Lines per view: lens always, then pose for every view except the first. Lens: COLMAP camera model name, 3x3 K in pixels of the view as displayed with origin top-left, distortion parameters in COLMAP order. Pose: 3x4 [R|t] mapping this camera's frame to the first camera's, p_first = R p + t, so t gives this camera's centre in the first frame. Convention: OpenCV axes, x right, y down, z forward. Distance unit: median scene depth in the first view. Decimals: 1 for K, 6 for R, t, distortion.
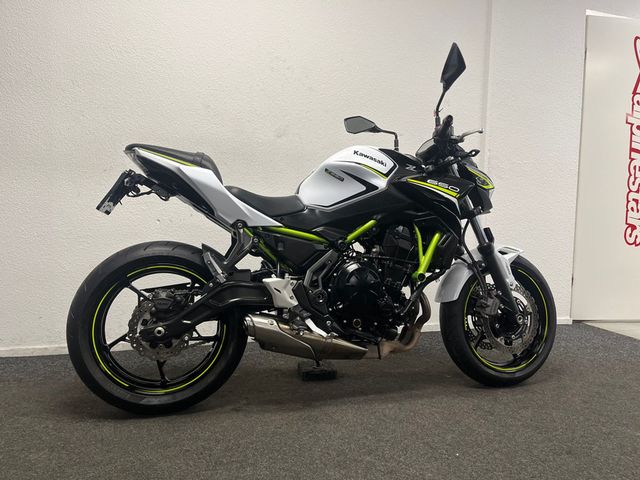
lens RADIAL K [[474.5, 0, 320.0], [0, 474.5, 240.0], [0, 0, 1]] dist [0.008751, 0.001383]
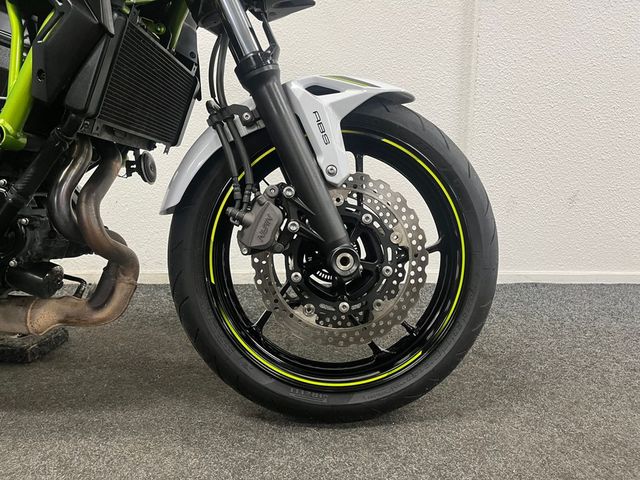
lens RADIAL K [[474.5, 0, 320.0], [0, 474.5, 240.0], [0, 0, 1]] dist [0.008751, 0.001383]
pose [[0.967846, 0.032723, -0.249405, 0.542633], [-0.006387, 0.994379, 0.105682, 0.119060], [0.251462, -0.100691, 0.962615, 0.694448]]
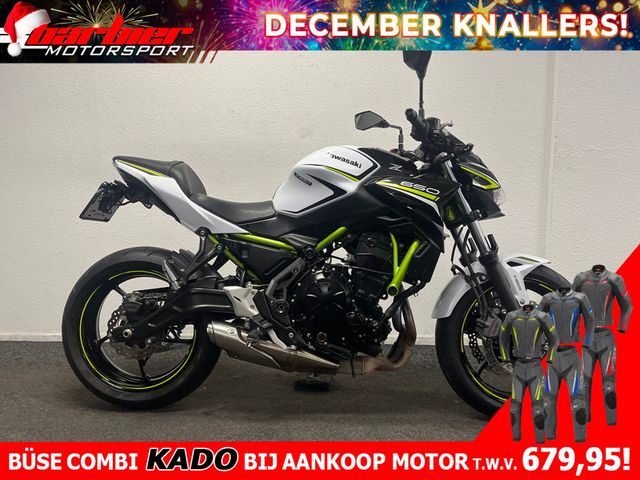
lens RADIAL K [[474.5, 0, 320.0], [0, 474.5, 240.0], [0, 0, 1]] dist [0.008751, 0.001383]
pose [[0.954904, 0.009892, -0.296749, 0.343895], [-0.004494, 0.999812, 0.018866, -0.033371], [0.296880, -0.016682, 0.954769, 0.104936]]
